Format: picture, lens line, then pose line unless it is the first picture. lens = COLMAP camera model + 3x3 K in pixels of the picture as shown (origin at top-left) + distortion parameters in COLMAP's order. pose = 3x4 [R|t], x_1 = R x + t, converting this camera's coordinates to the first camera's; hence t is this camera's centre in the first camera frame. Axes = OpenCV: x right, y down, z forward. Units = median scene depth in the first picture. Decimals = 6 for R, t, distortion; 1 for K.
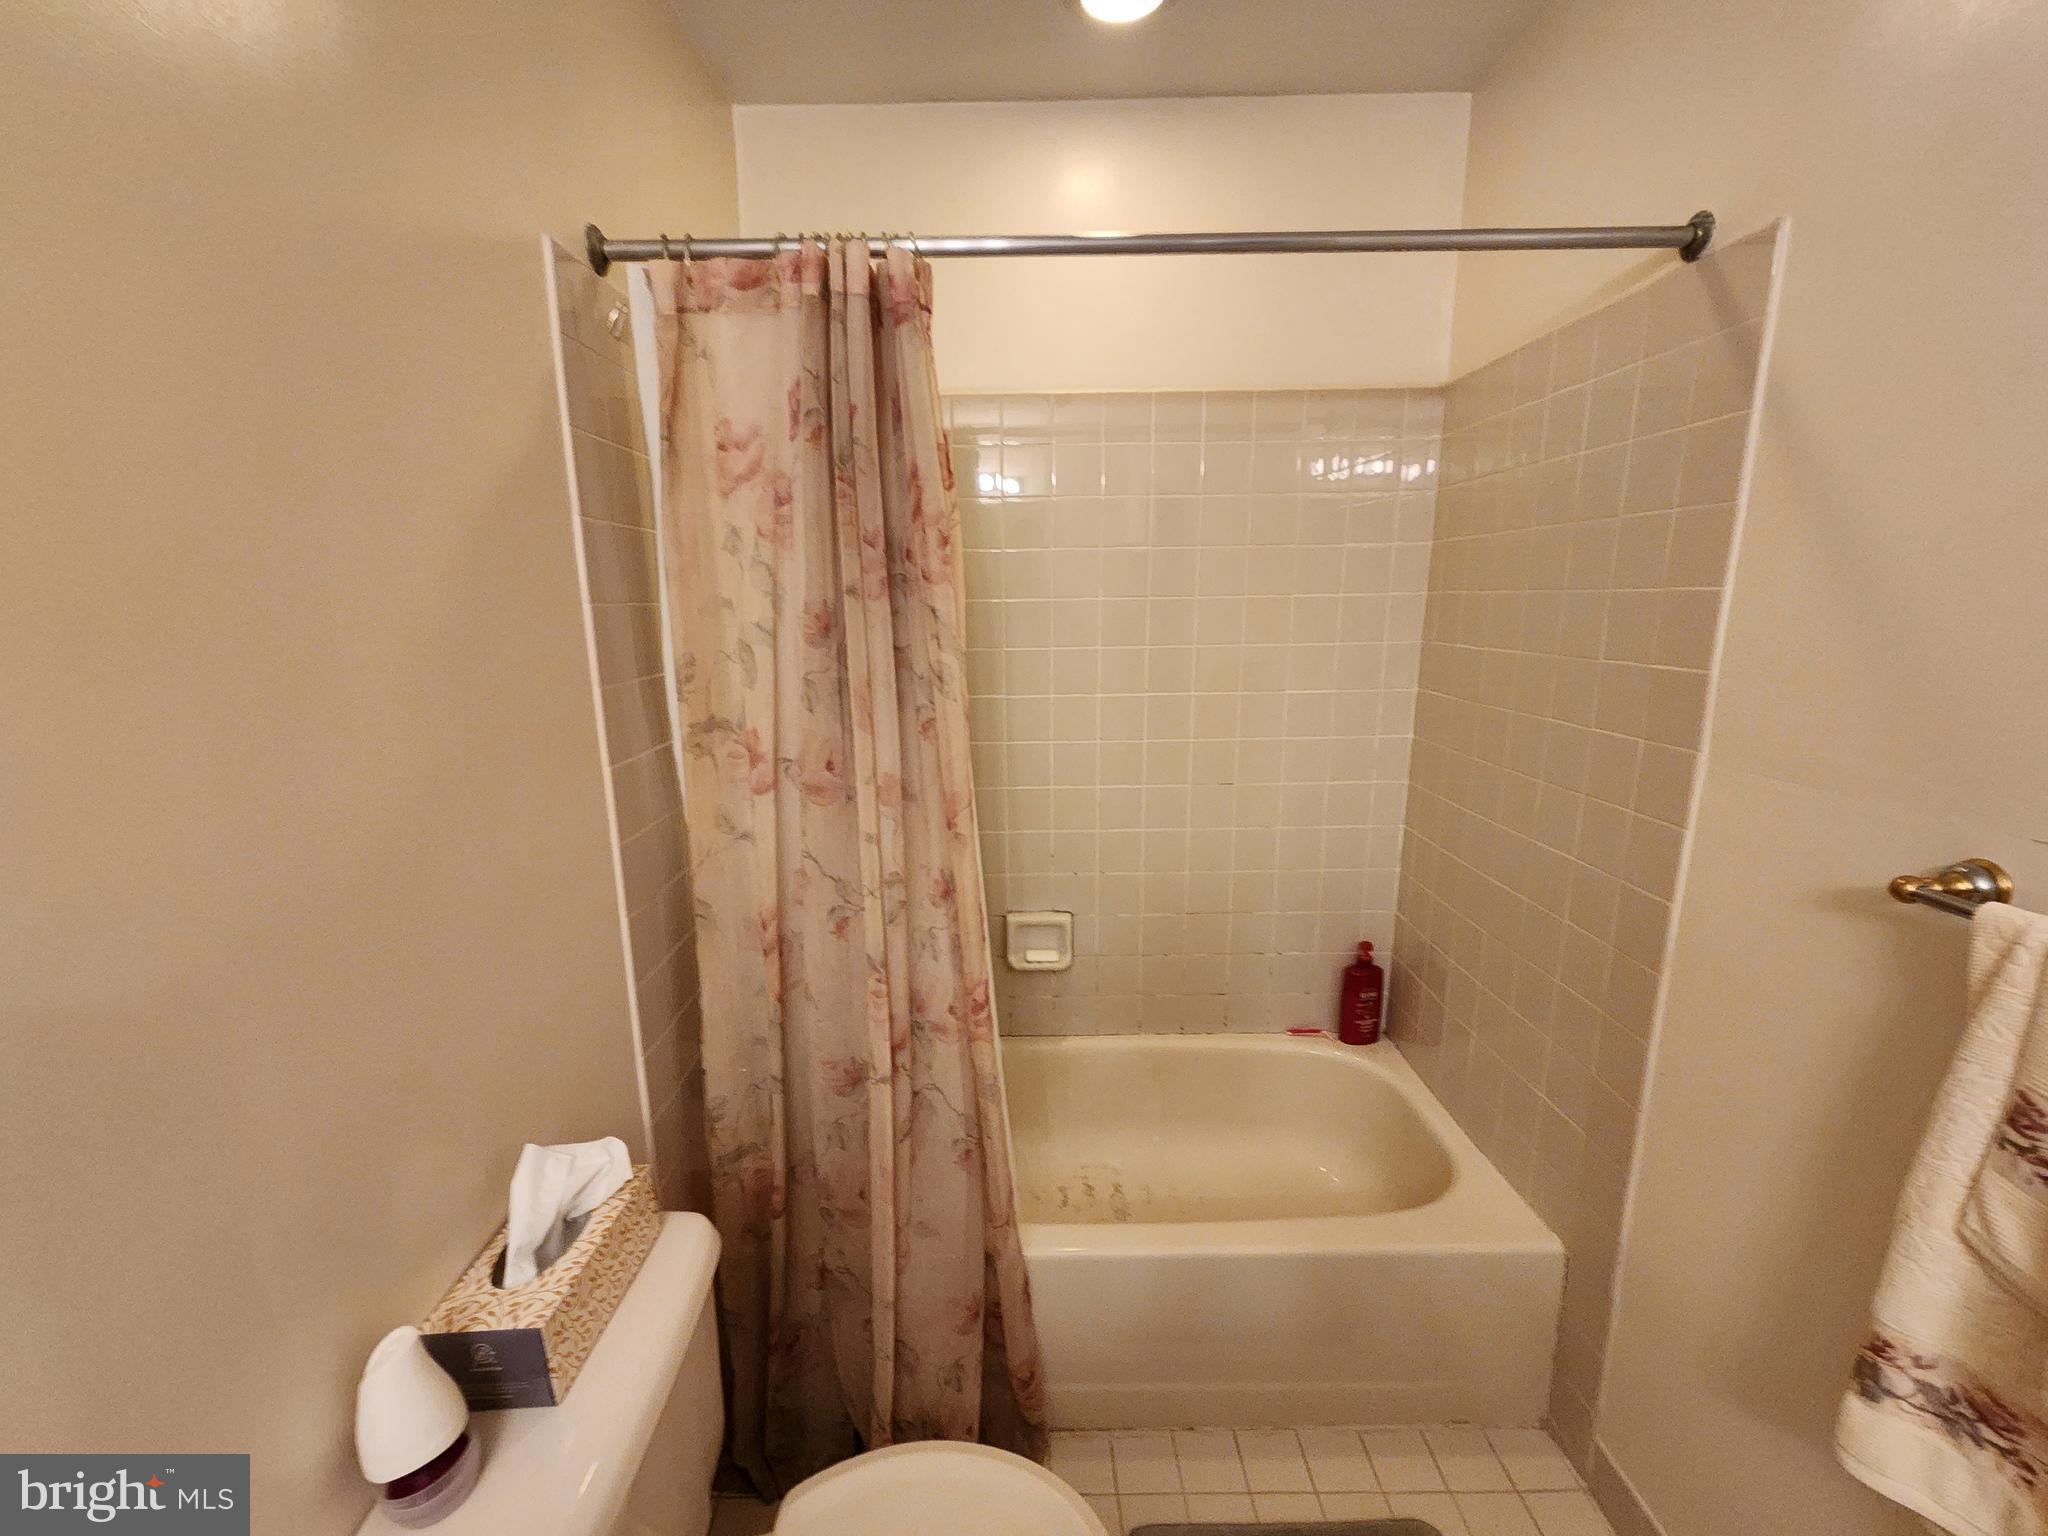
lens RADIAL K [[844.6, 0, 1016.1], [0, 844.6, 779.5], [0, 0, 1]] dist [0.003528, -0.001684]
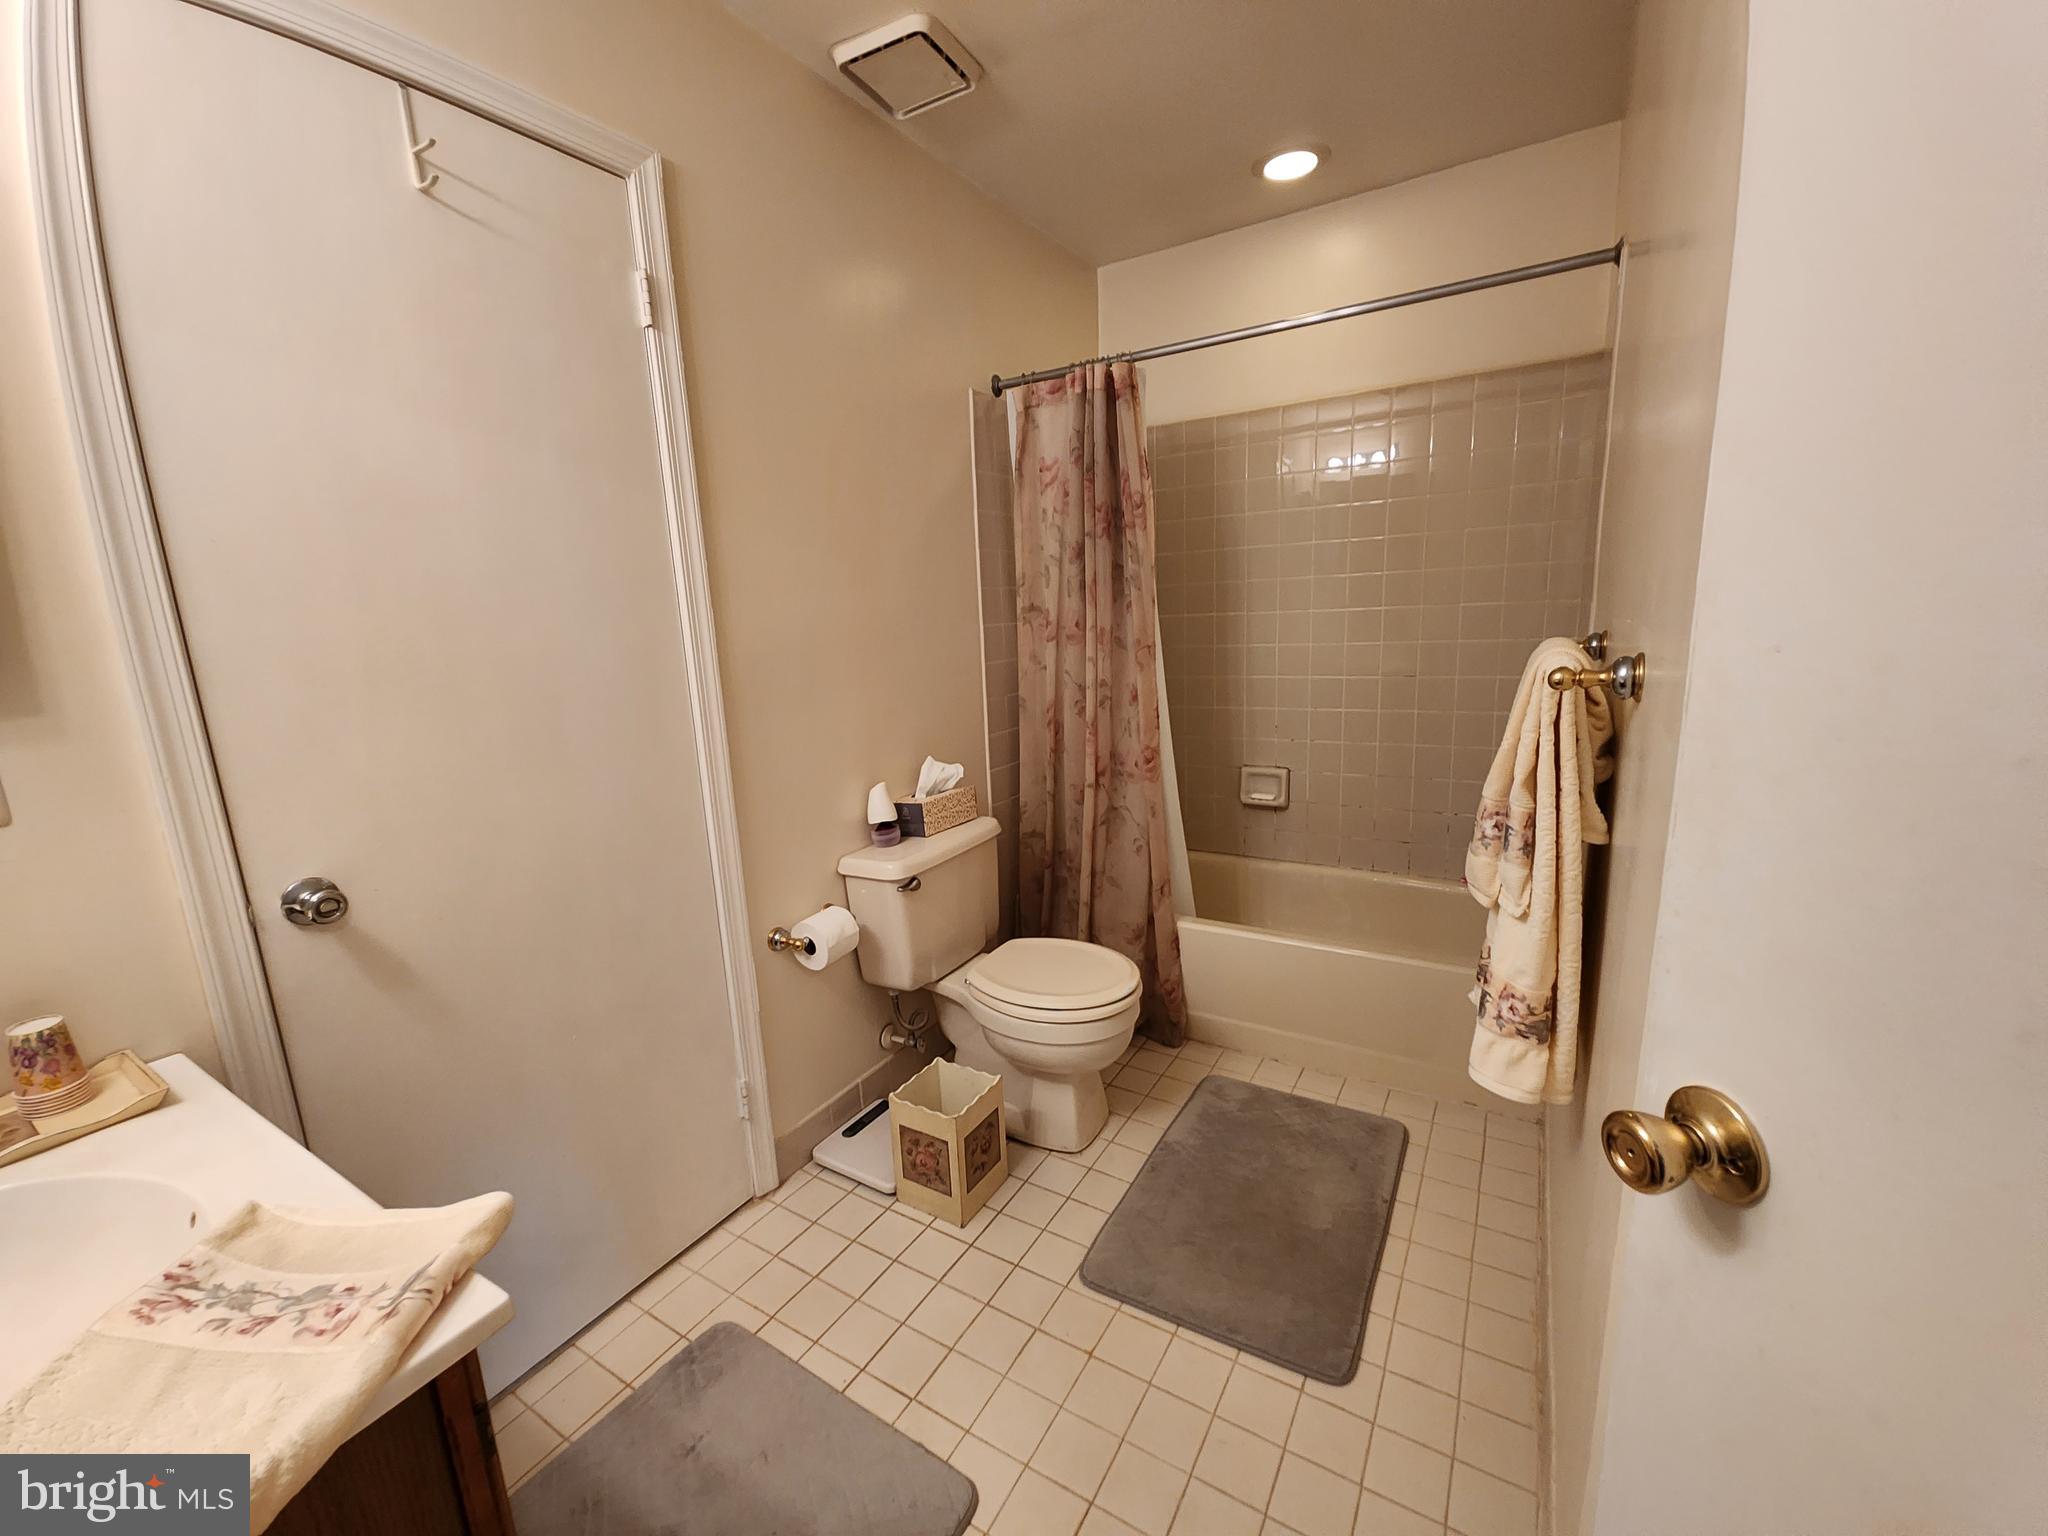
lens RADIAL K [[844.6, 0, 1019.8], [0, 844.6, 763.5], [0, 0, 1]] dist [0.003528, -0.001684]
pose [[0.850865, 0.072629, -0.520340, 0.716894], [-0.081078, 0.996686, 0.006537, 0.304423], [0.519091, 0.036626, 0.853934, -0.746092]]
